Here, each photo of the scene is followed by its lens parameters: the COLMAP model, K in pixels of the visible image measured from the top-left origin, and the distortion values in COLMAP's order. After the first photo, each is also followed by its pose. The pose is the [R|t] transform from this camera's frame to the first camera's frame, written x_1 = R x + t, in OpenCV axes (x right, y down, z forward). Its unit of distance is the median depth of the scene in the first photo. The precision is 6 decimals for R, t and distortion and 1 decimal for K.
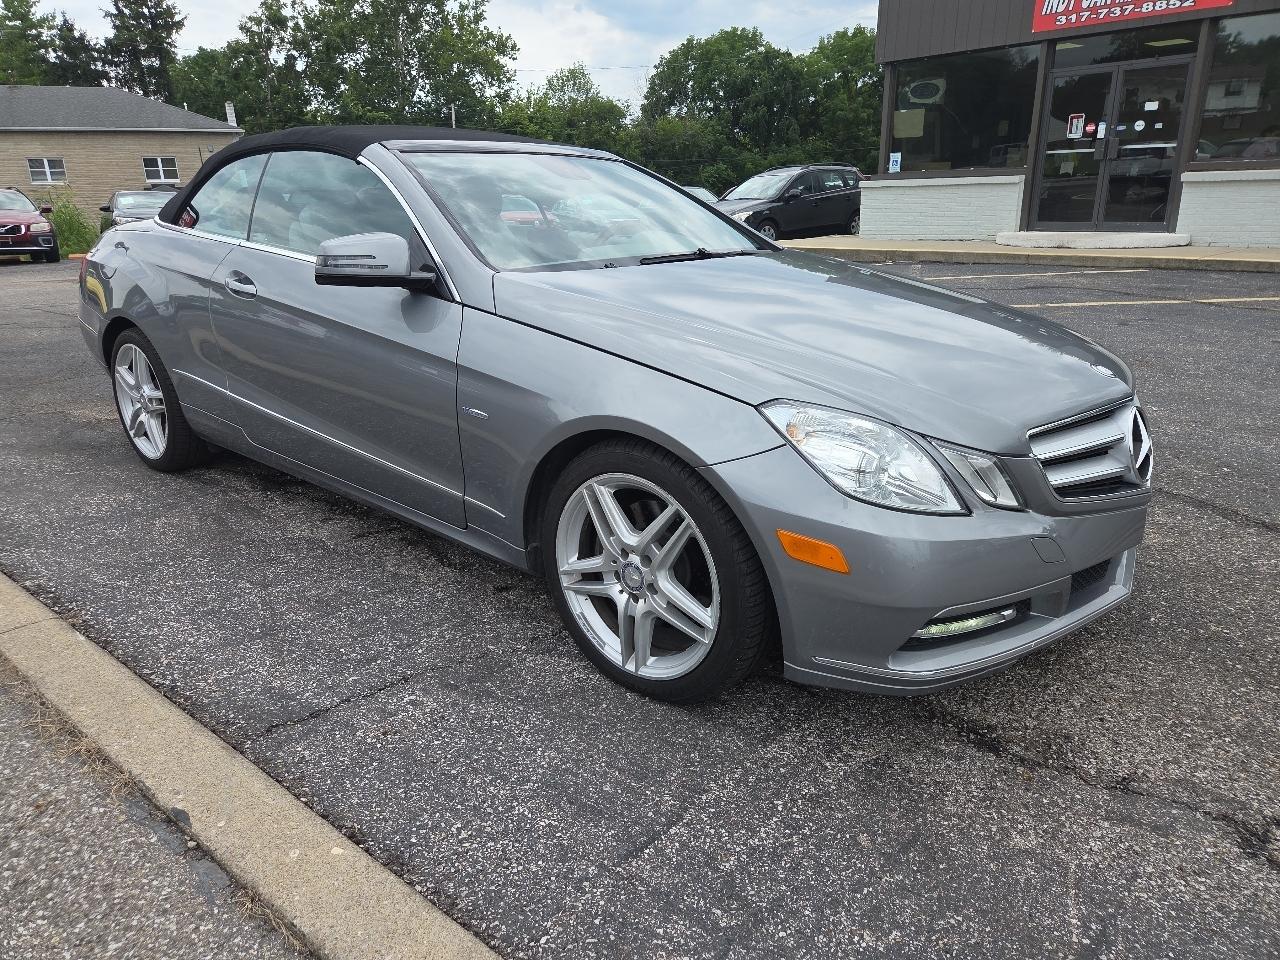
lens RADIAL K [[855.1, 0, 624.0], [0, 855.1, 477.2], [0, 0, 1]] dist [0.070389, -0.066746]
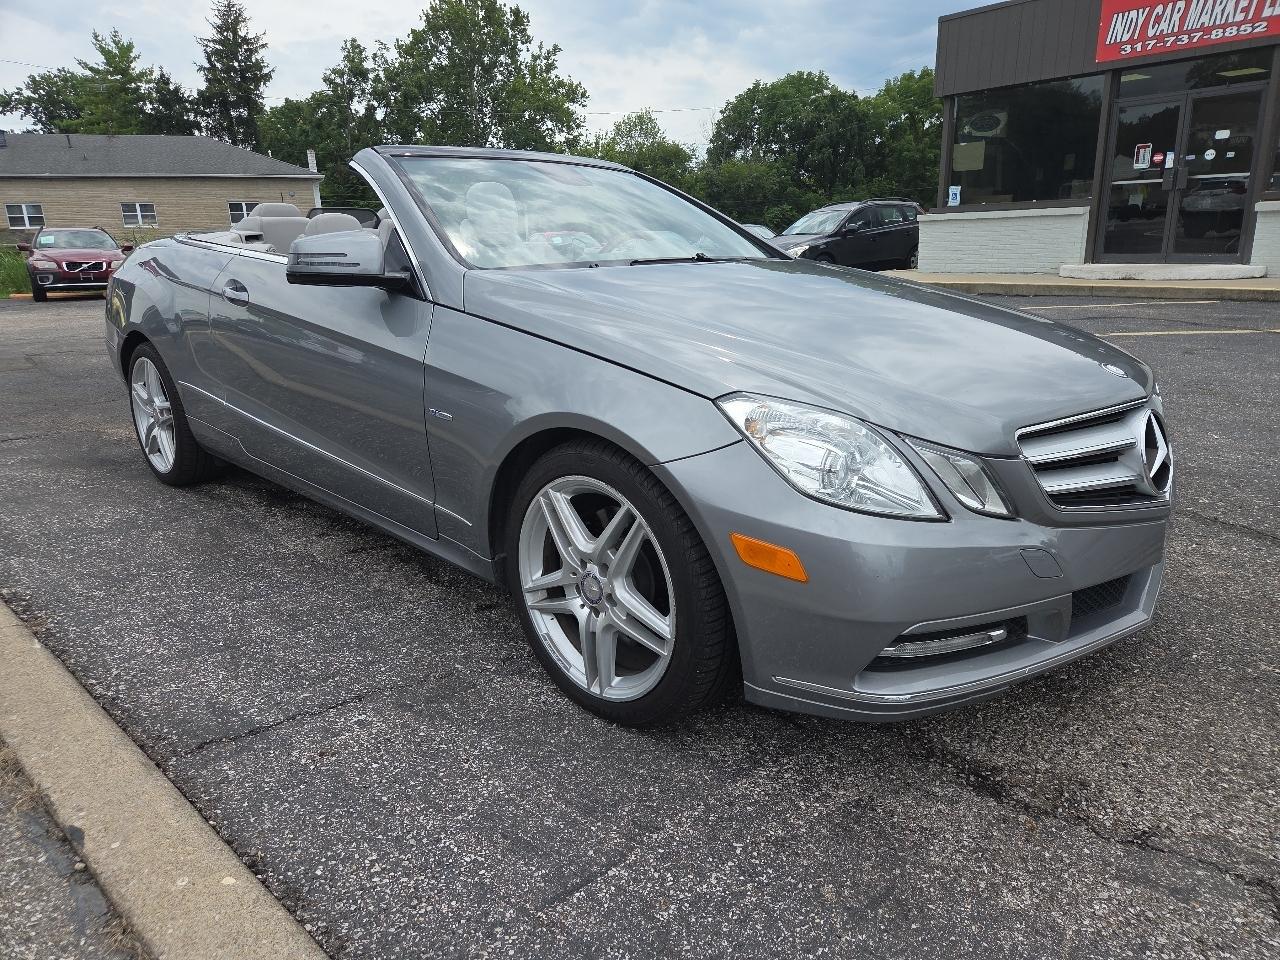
lens RADIAL K [[852.7, 0, 635.7], [0, 852.7, 478.5], [0, 0, 1]] dist [0.069625, -0.059706]
pose [[0.998132, 0.012539, -0.059801, 0.062912], [-0.015015, 0.999041, -0.041129, 0.019463], [0.059228, 0.041950, 0.997363, 0.047415]]
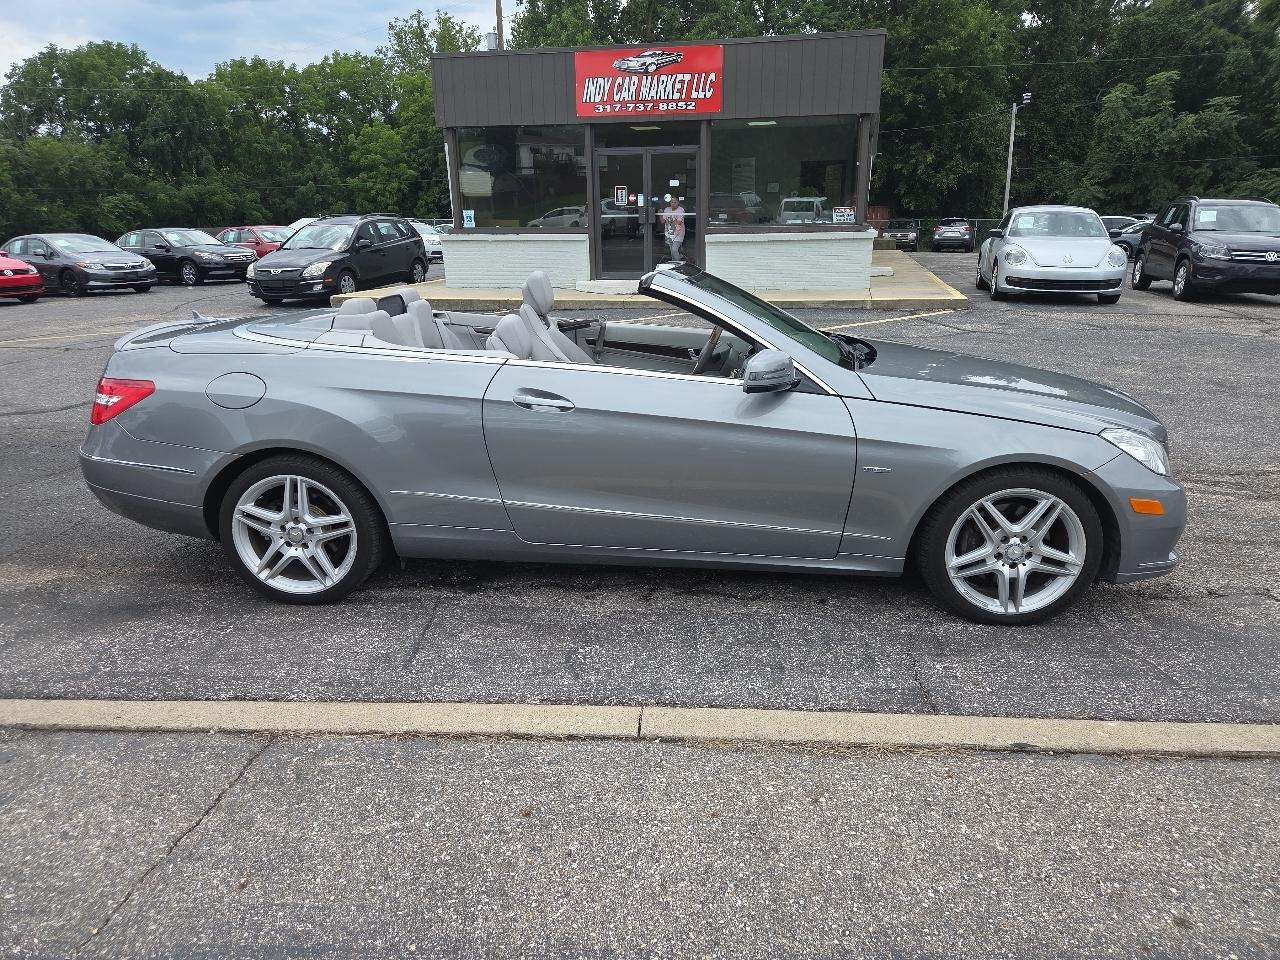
lens RADIAL K [[858.6, 0, 658.1], [0, 858.6, 483.3], [0, 0, 1]] dist [0.064216, -0.055908]
pose [[0.796489, -0.165524, 0.581556, -0.834998], [0.183990, 0.982539, 0.027663, -0.102746], [-0.575981, 0.084968, 0.813036, 0.031815]]
